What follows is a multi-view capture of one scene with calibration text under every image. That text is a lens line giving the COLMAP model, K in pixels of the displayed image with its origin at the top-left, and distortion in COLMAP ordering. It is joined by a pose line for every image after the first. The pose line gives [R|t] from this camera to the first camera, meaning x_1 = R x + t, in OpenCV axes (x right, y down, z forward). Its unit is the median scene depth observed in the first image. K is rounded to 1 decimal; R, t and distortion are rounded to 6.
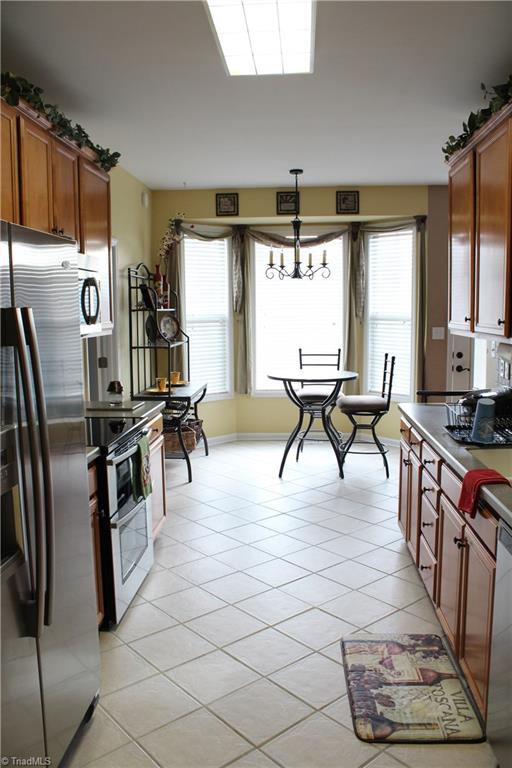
lens RADIAL K [[645.3, 0, 256.7], [0, 645.3, 384.1], [0, 0, 1]] dist [-0.151839, 0.088703]
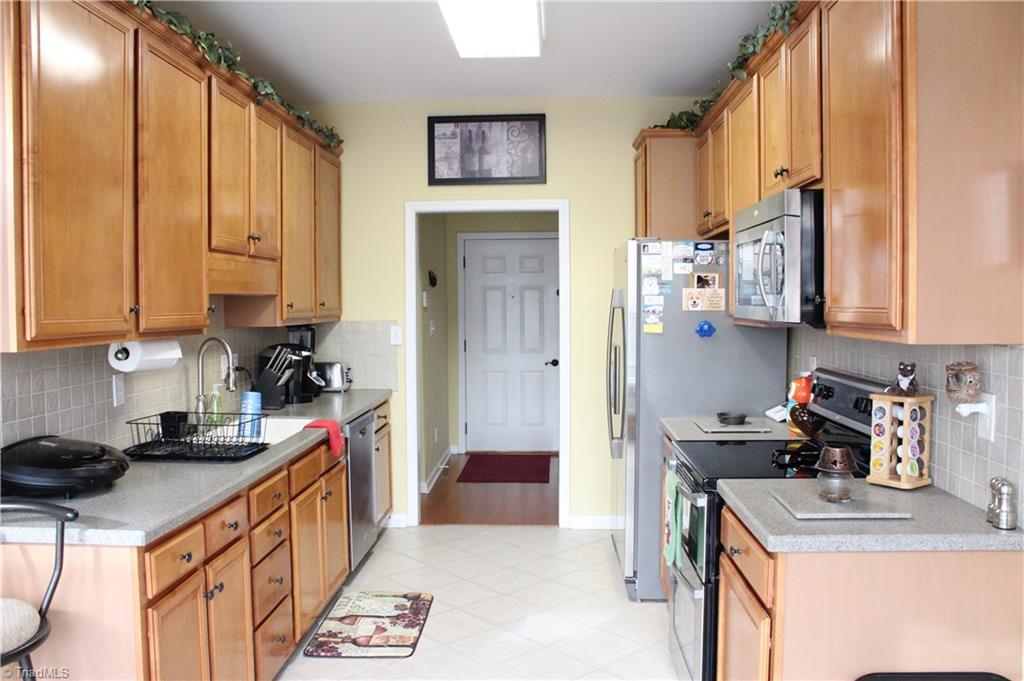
lens RADIAL K [[860.4, 0, 513.7], [0, 860.4, 338.7], [0, 0, 1]] dist [-0.151839, 0.088703]
pose [[-0.999830, 0.017141, -0.006838, -0.012030], [0.015711, 0.985004, 0.171813, -0.270266], [0.009681, 0.171676, -0.985106, 2.332216]]
